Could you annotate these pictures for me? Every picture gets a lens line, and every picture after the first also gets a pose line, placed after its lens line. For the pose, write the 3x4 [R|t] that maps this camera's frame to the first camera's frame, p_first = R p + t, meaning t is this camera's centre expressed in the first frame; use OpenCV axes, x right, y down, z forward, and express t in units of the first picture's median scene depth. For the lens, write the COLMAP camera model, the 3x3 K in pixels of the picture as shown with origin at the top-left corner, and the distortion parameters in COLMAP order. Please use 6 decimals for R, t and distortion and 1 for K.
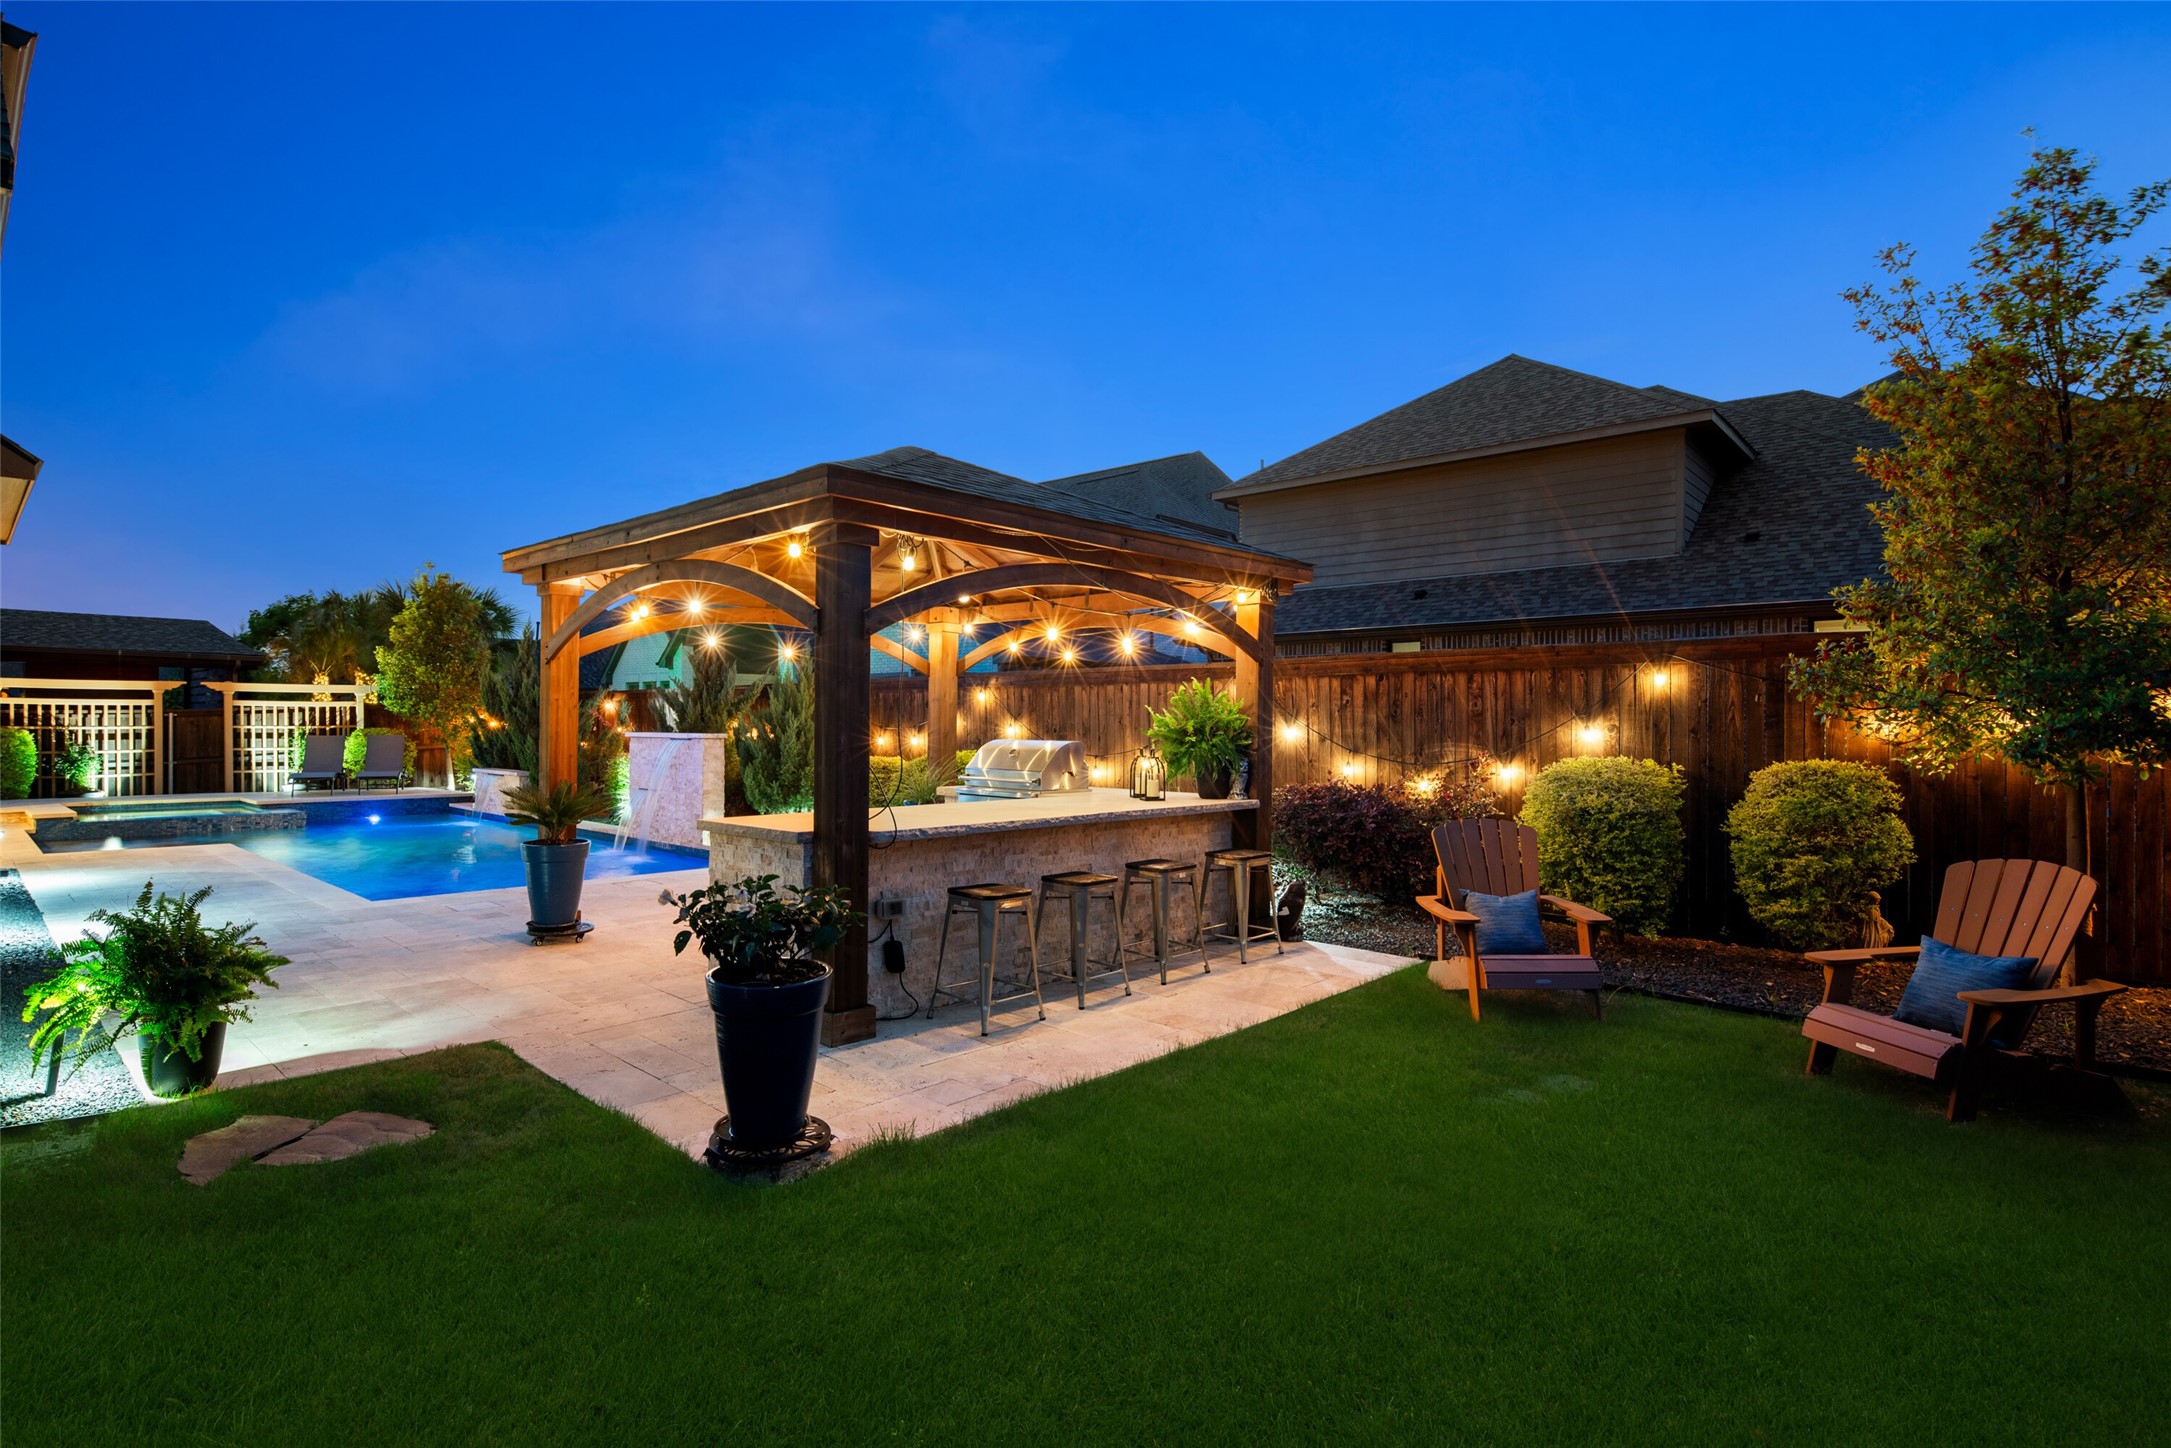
lens RADIAL K [[1053.0, 0, 1085.5], [0, 1053.0, 724.0], [0, 0, 1]] dist [0.001231, 0.000215]
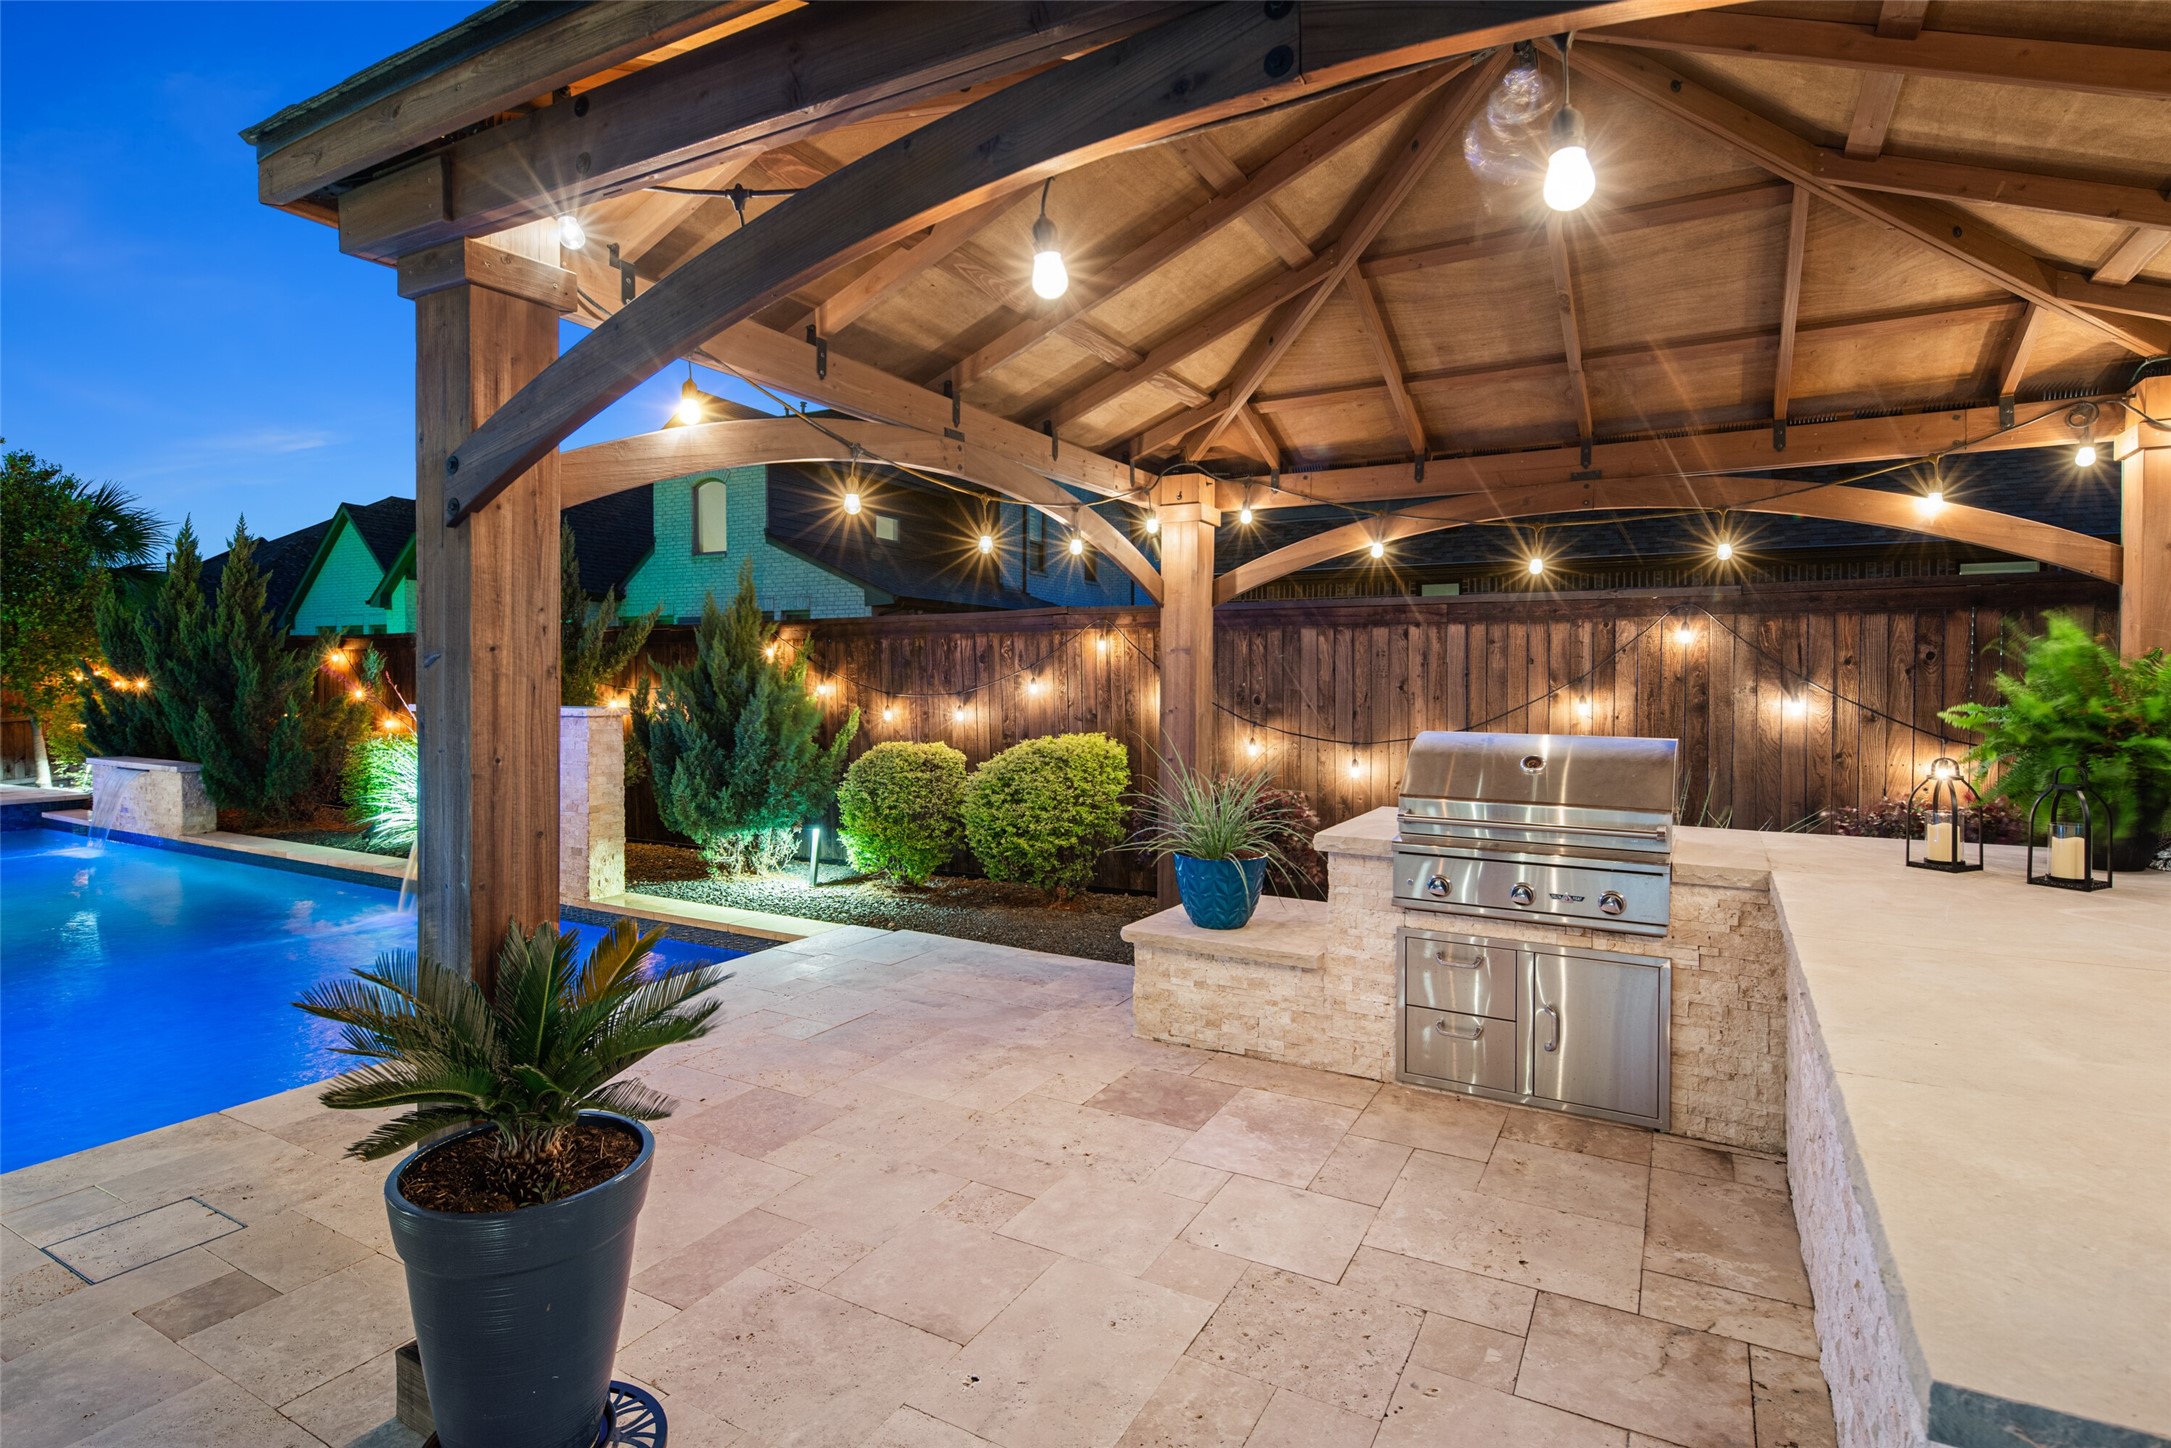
lens RADIAL K [[1045.6, 0, 1125.1], [0, 1045.6, 701.4], [0, 0, 1]] dist [0.001732, 0.000283]
pose [[0.966273, -0.011139, 0.257278, -0.225768], [0.004111, 0.999604, 0.027839, -0.009291], [-0.257486, -0.025843, 0.965936, 0.373516]]
